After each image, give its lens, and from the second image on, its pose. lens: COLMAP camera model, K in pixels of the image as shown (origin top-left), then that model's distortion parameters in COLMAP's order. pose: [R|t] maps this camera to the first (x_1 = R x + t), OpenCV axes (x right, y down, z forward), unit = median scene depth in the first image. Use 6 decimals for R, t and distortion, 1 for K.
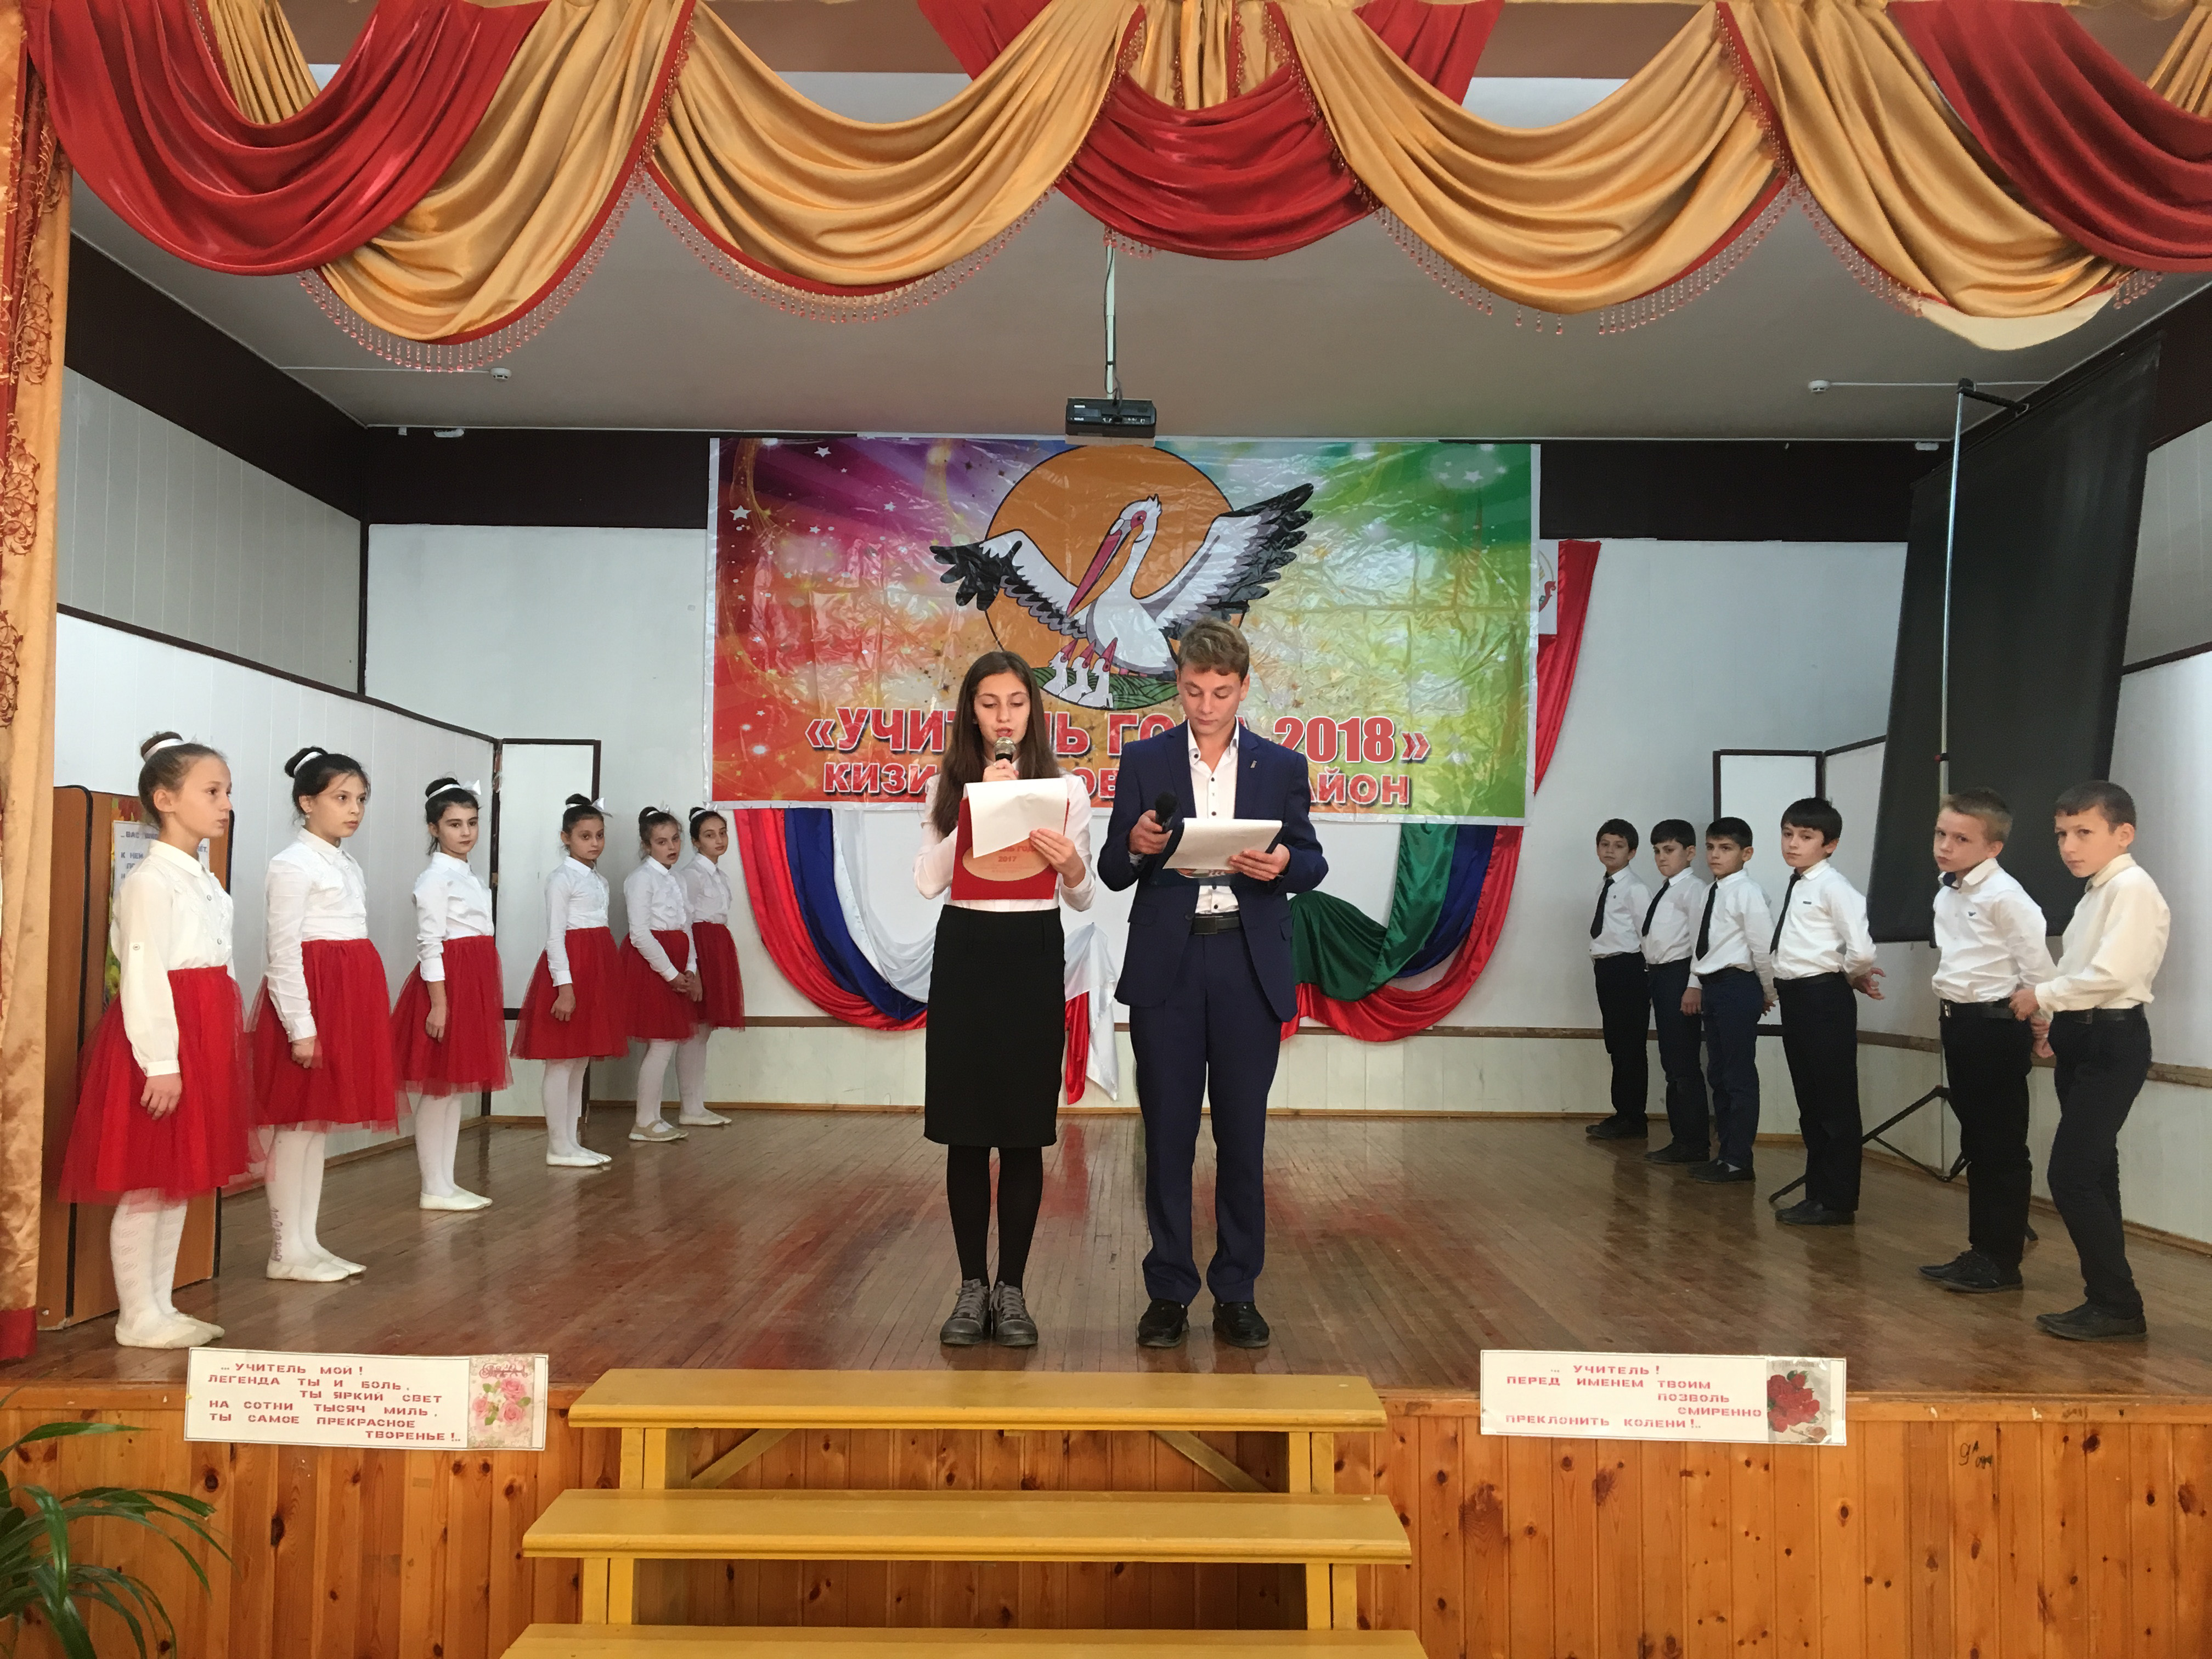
lens RADIAL K [[1930.2, 0, 1106.0], [0, 1930.2, 829.5], [0, 0, 1]] dist [0.096797, -0.188056]
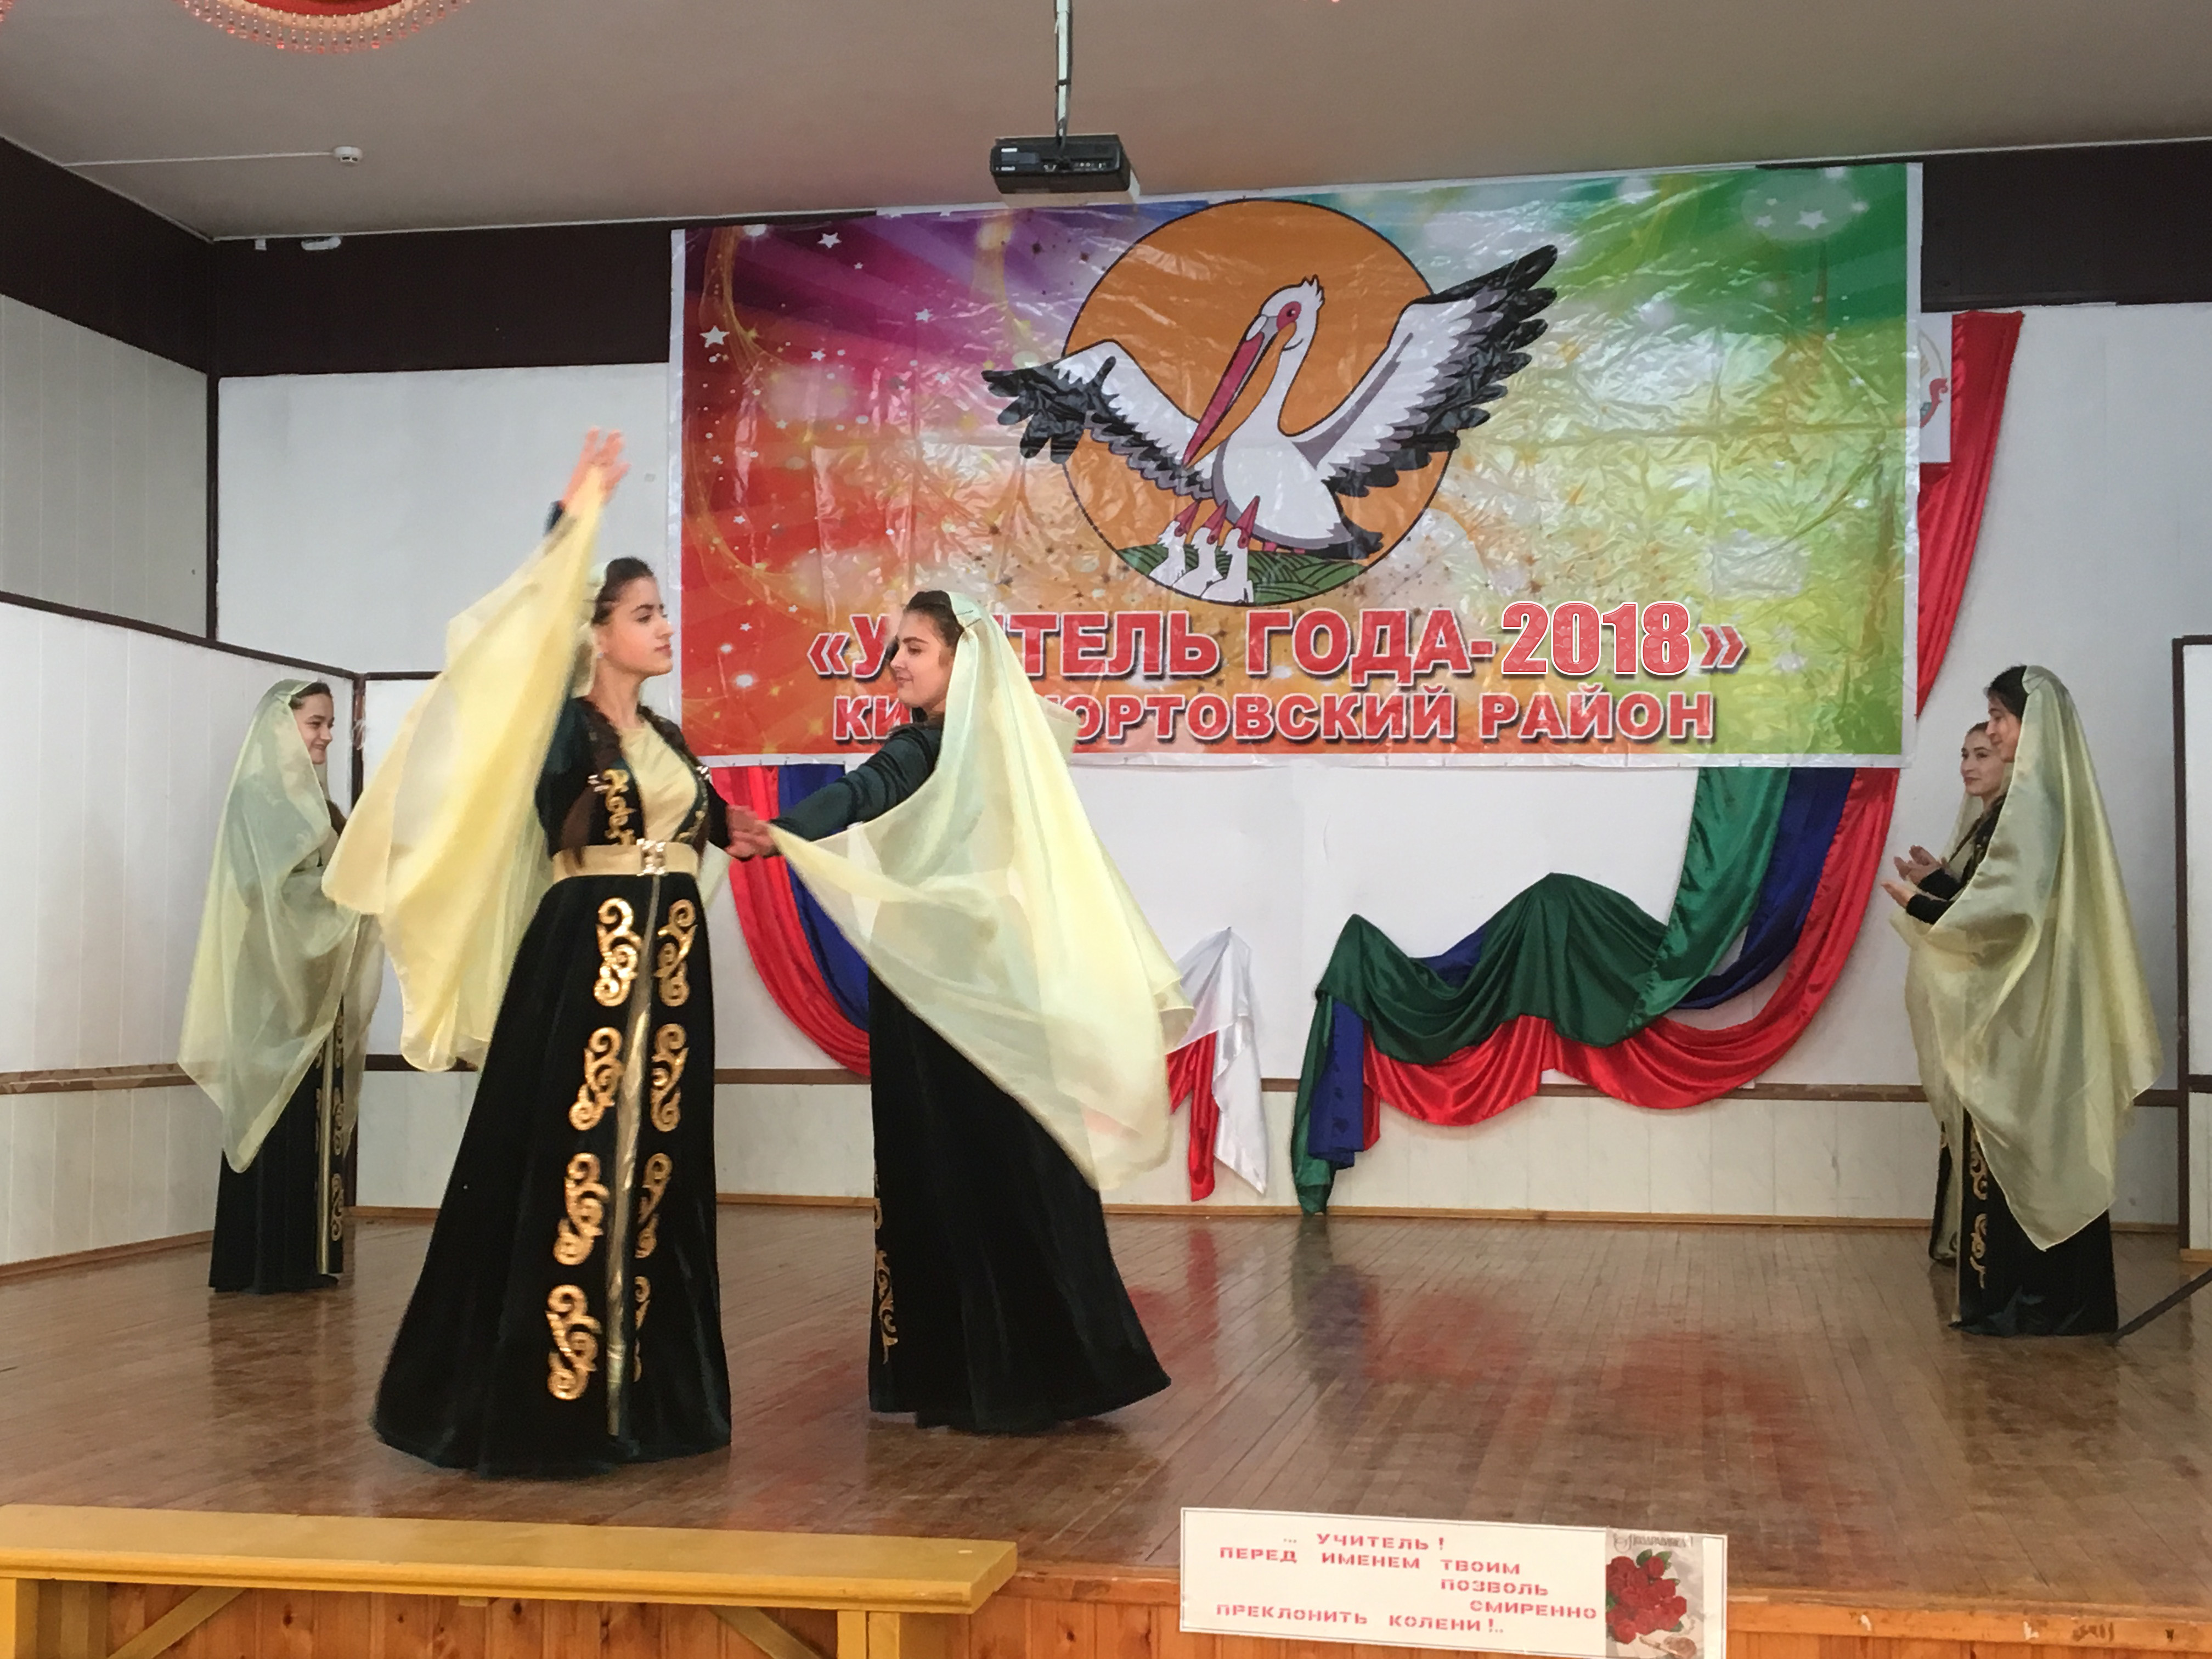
lens RADIAL K [[2980.3, 0, 1106.0], [0, 2980.3, 829.5], [0, 0, 1]] dist [0.132473, -0.401351]
pose [[0.979645, -0.017028, -0.200016, 0.156929], [0.017767, 0.999840, 0.001903, 0.011828], [0.199952, -0.005418, 0.979791, -0.011722]]
